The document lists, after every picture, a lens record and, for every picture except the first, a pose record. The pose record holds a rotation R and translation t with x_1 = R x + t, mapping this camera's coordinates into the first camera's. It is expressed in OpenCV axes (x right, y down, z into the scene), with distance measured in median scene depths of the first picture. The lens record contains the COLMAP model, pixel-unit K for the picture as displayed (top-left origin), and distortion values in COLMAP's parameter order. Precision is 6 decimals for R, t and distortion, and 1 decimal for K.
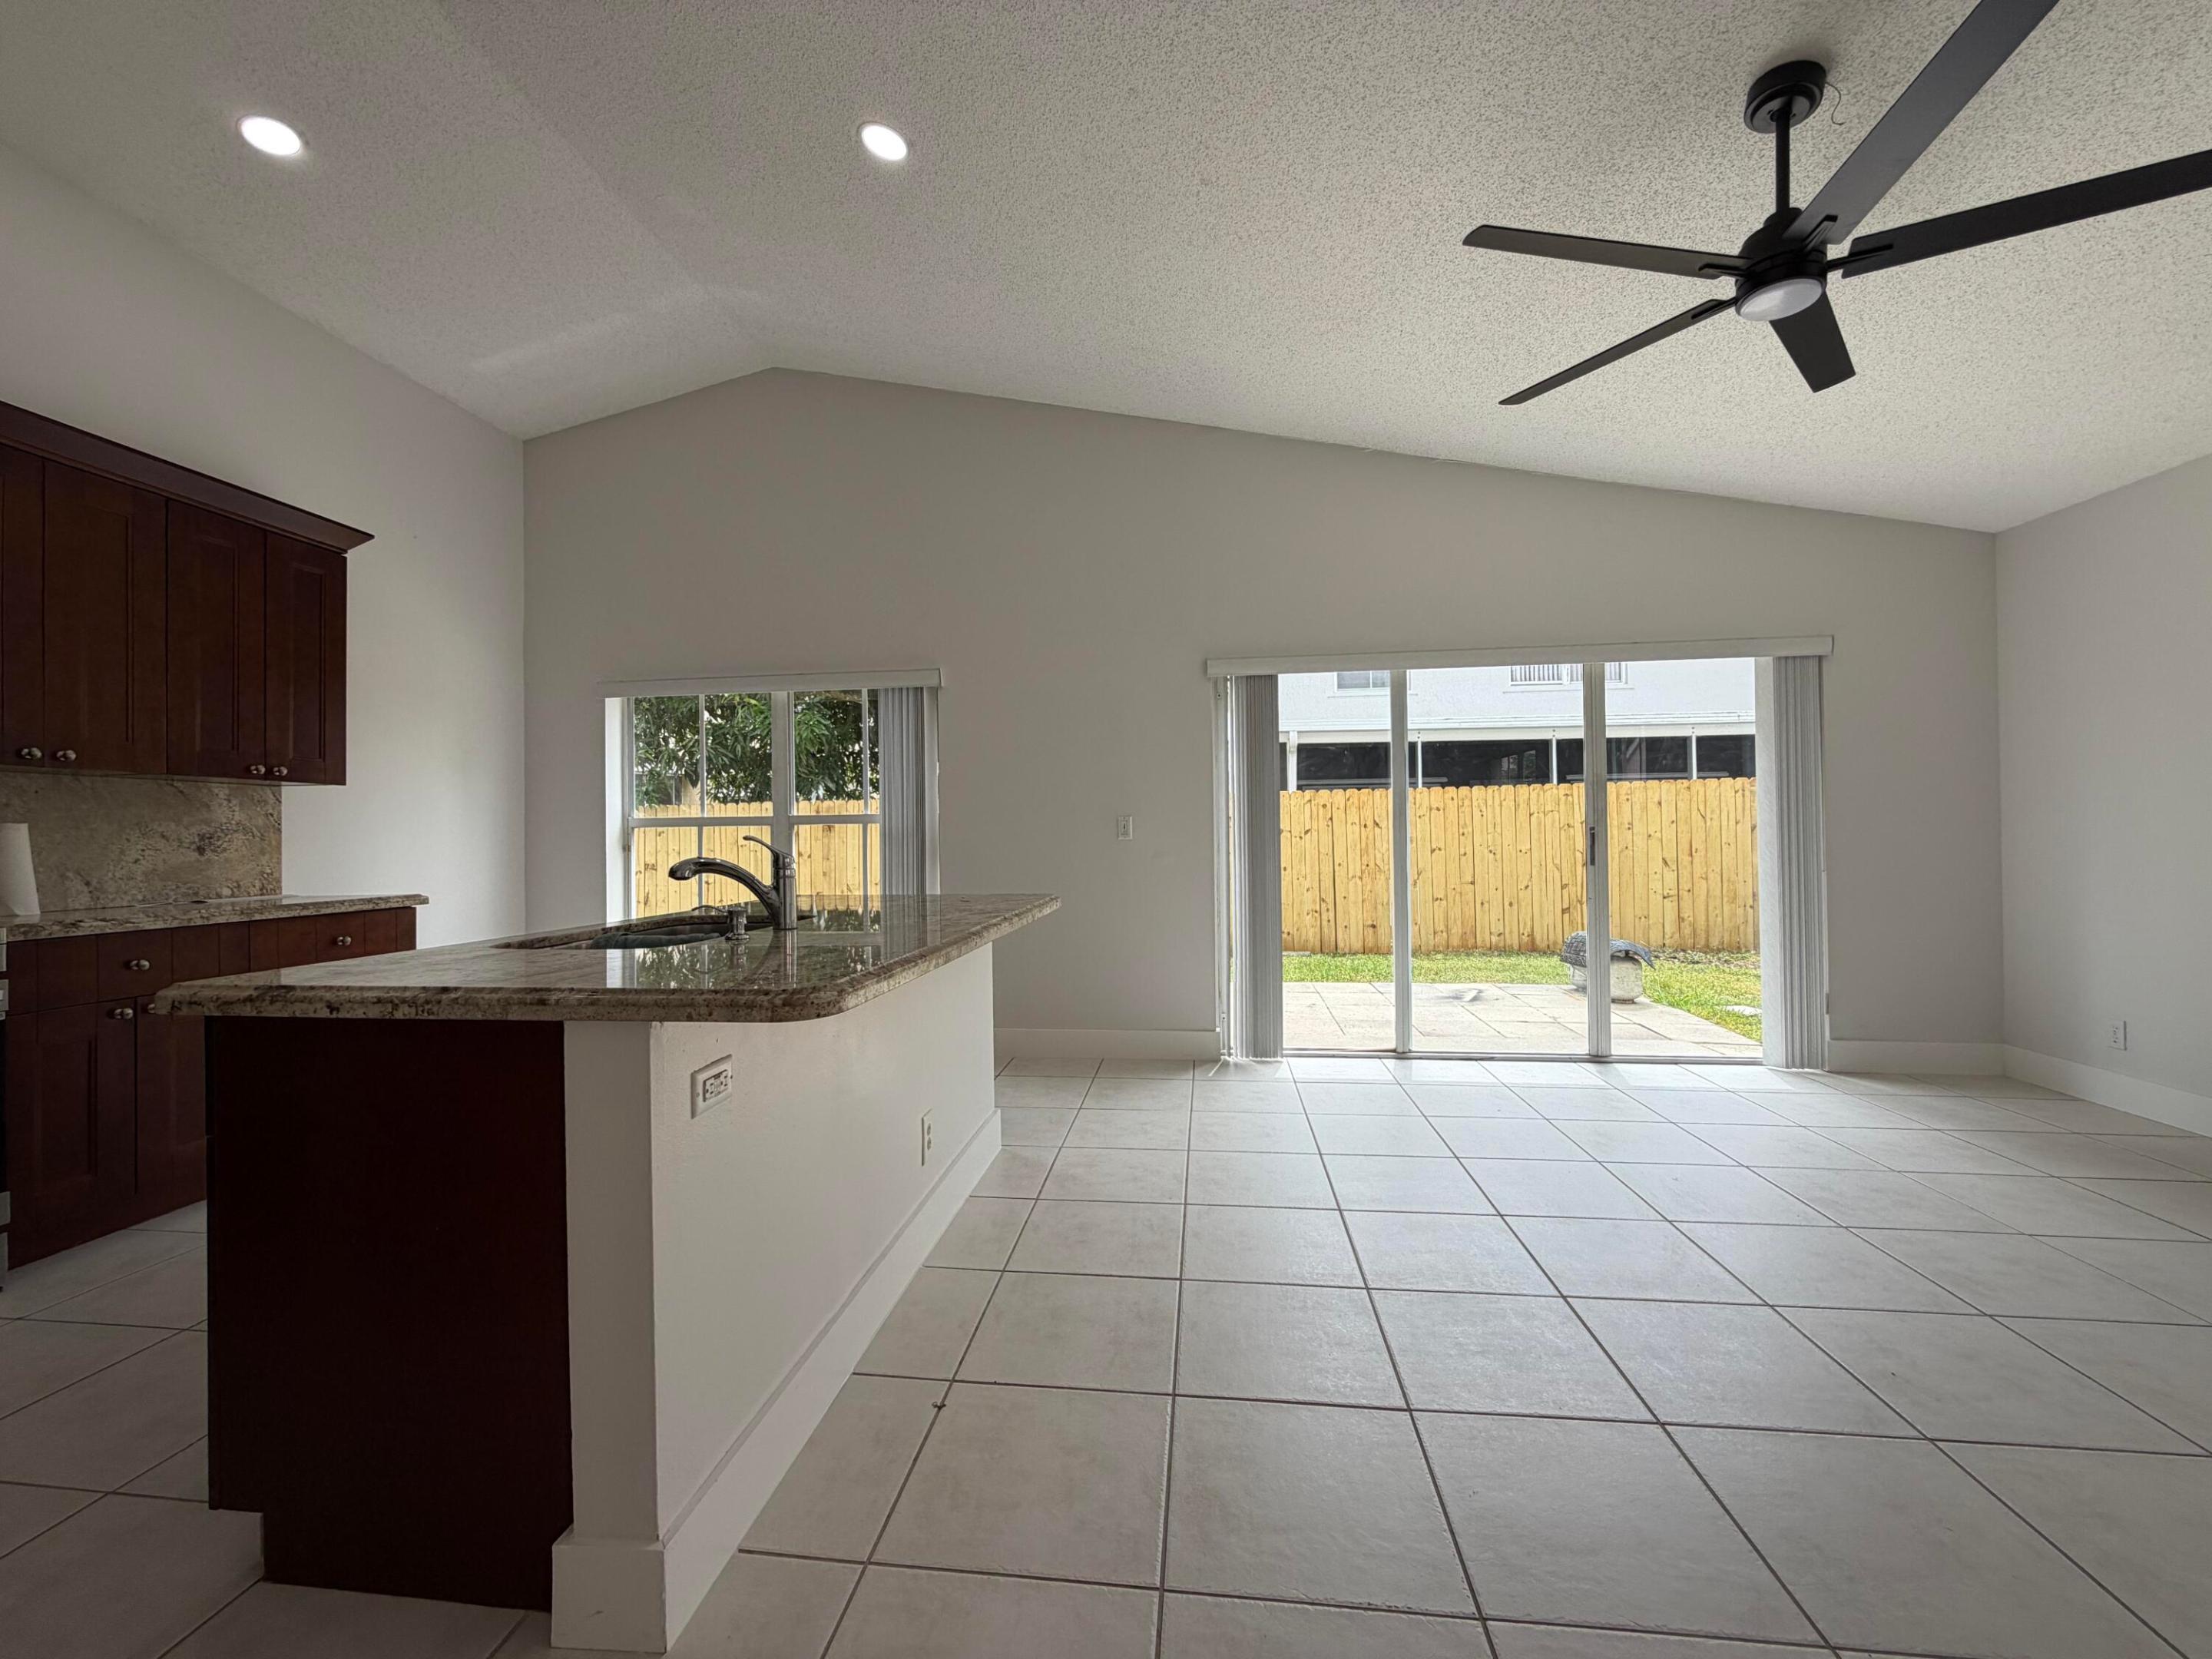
lens RADIAL K [[883.4, 0, 1102.6], [0, 883.4, 826.4], [0, 0, 1]] dist [-0.000164, 0.000028]
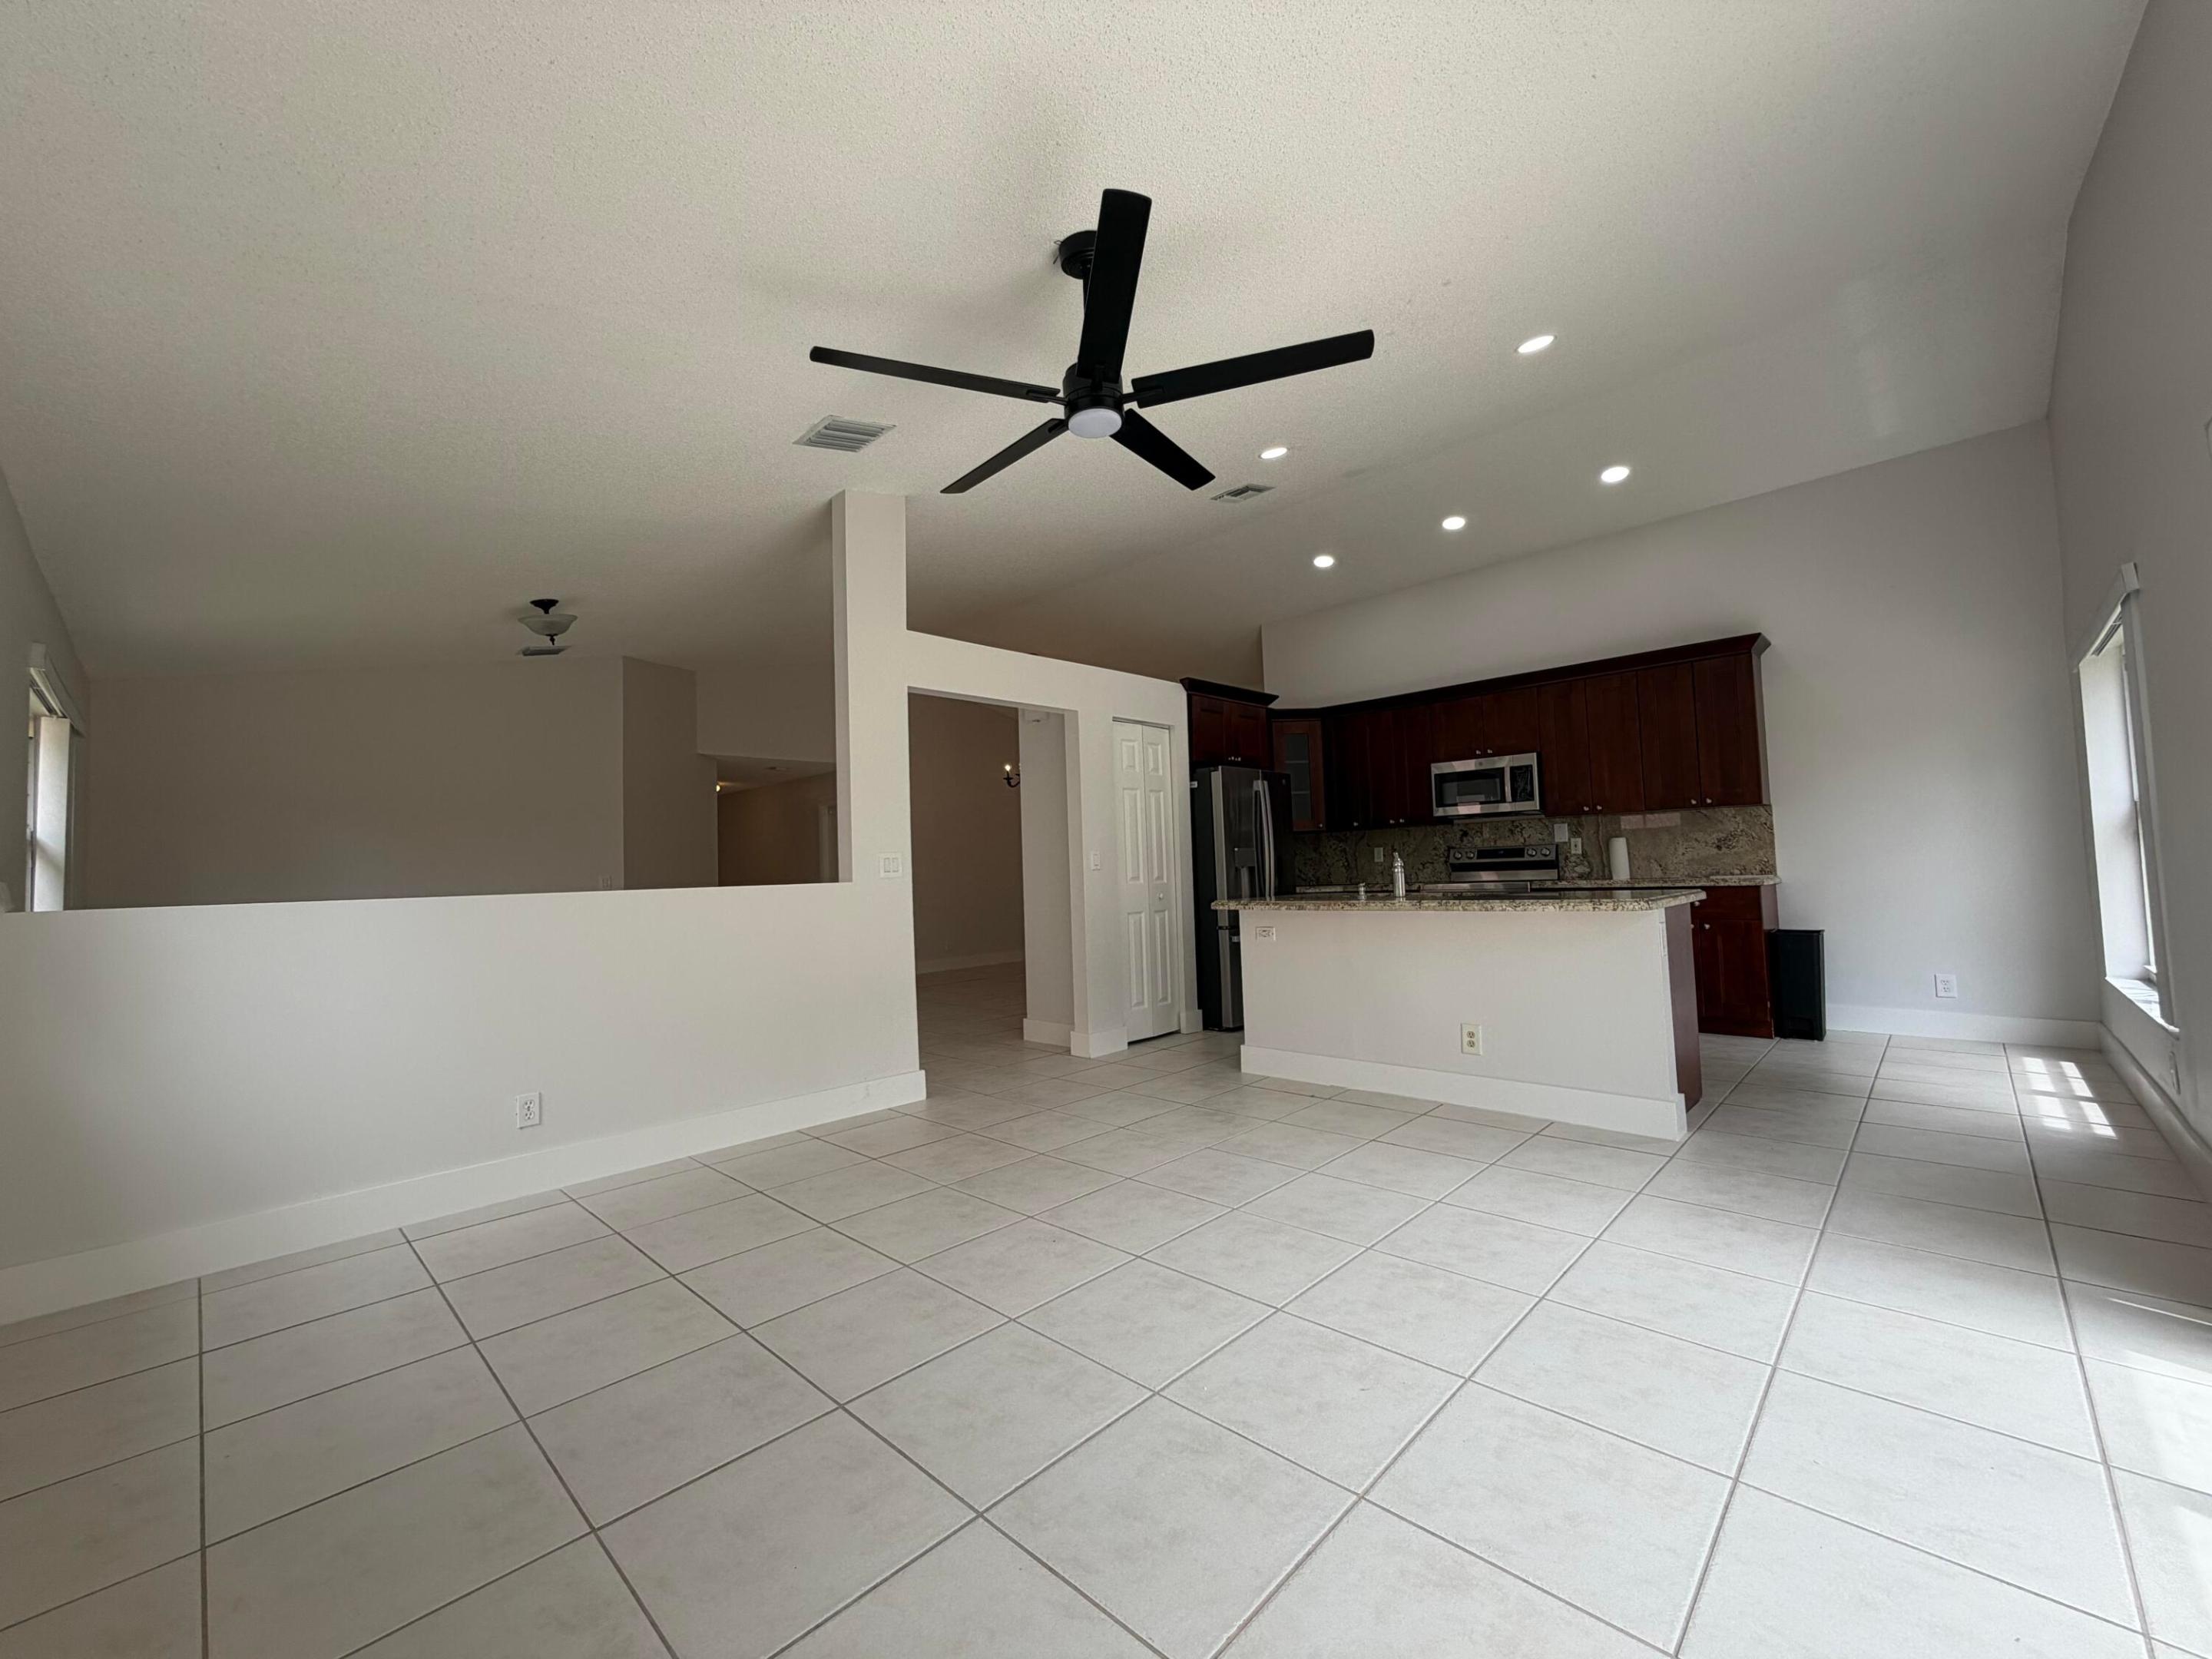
lens RADIAL K [[883.4, 0, 1102.6], [0, 883.4, 826.4], [0, 0, 1]] dist [-0.000164, 0.000028]
pose [[-0.603321, -0.009865, -0.797437, 0.911433], [0.049536, 0.997529, -0.049818, 0.010039], [0.795958, -0.069558, -0.601342, 0.899311]]
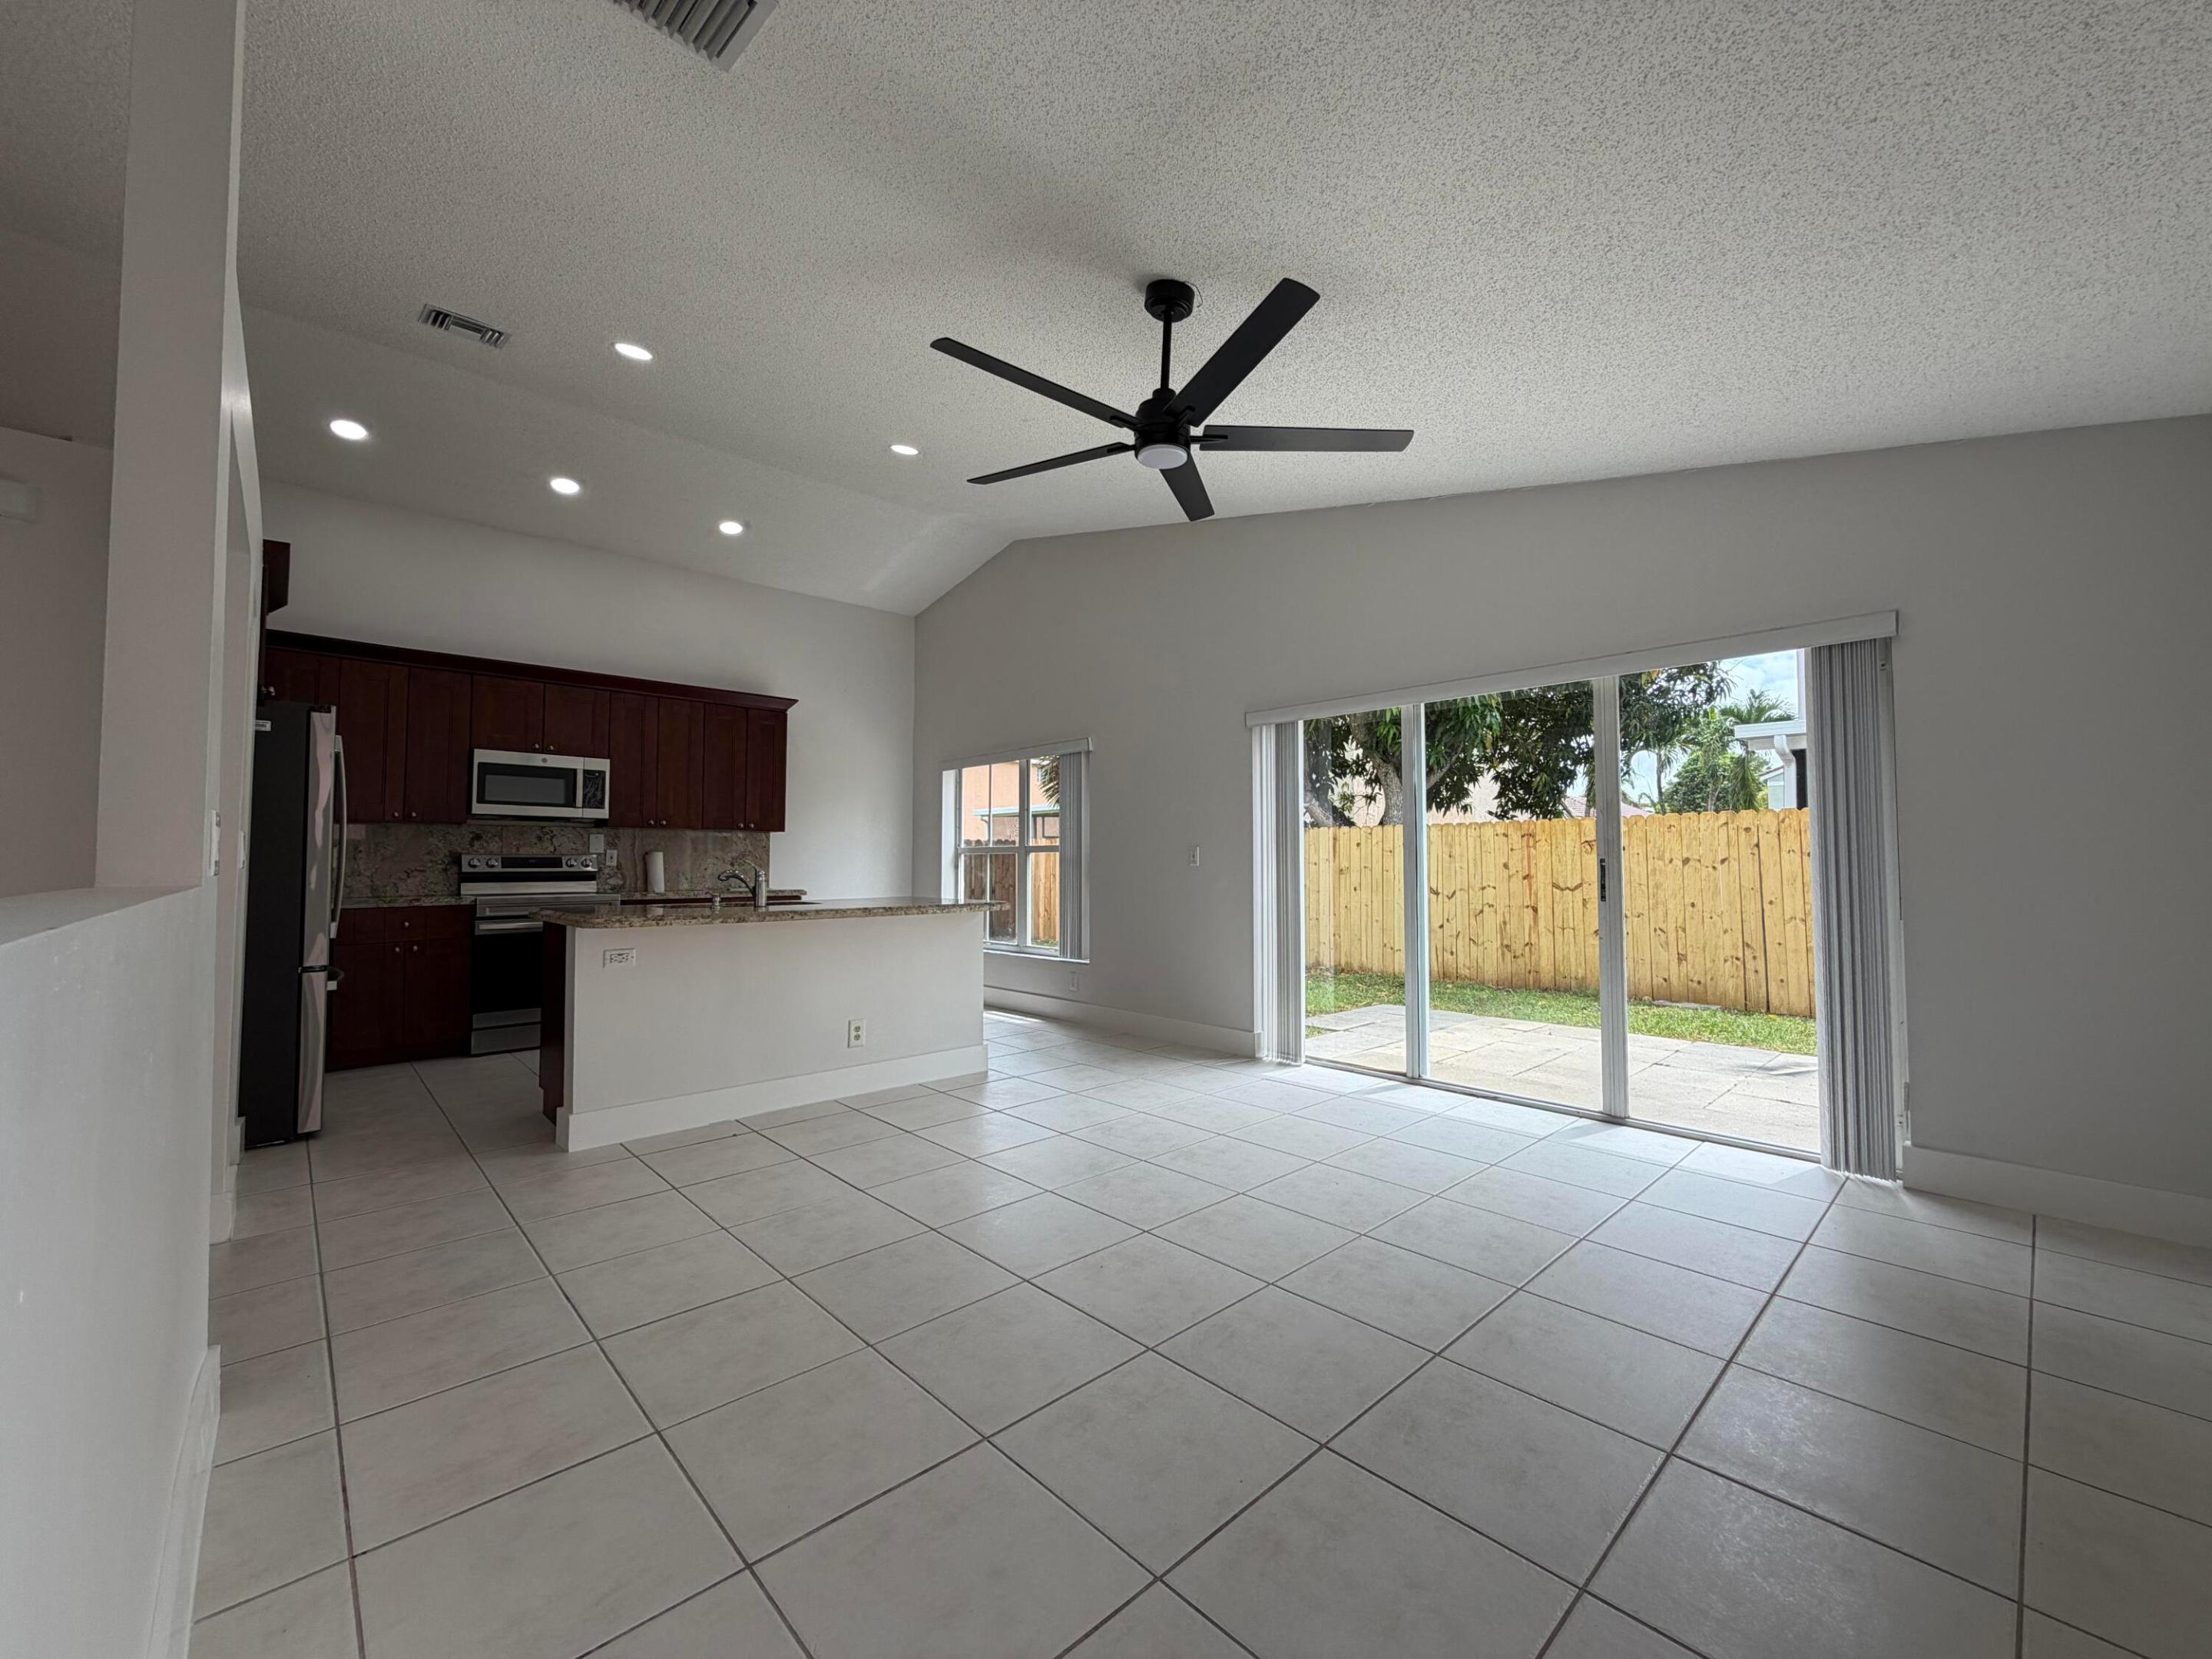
lens RADIAL K [[880.1, 0, 1101.3], [0, 880.1, 827.4], [0, 0, 1]] dist [-0.003335, -0.000261]
pose [[0.765807, -0.014642, -0.642904, 0.804801], [-0.002423, 0.999668, -0.025654, -0.007859], [0.643066, 0.021204, 0.765517, -0.020316]]
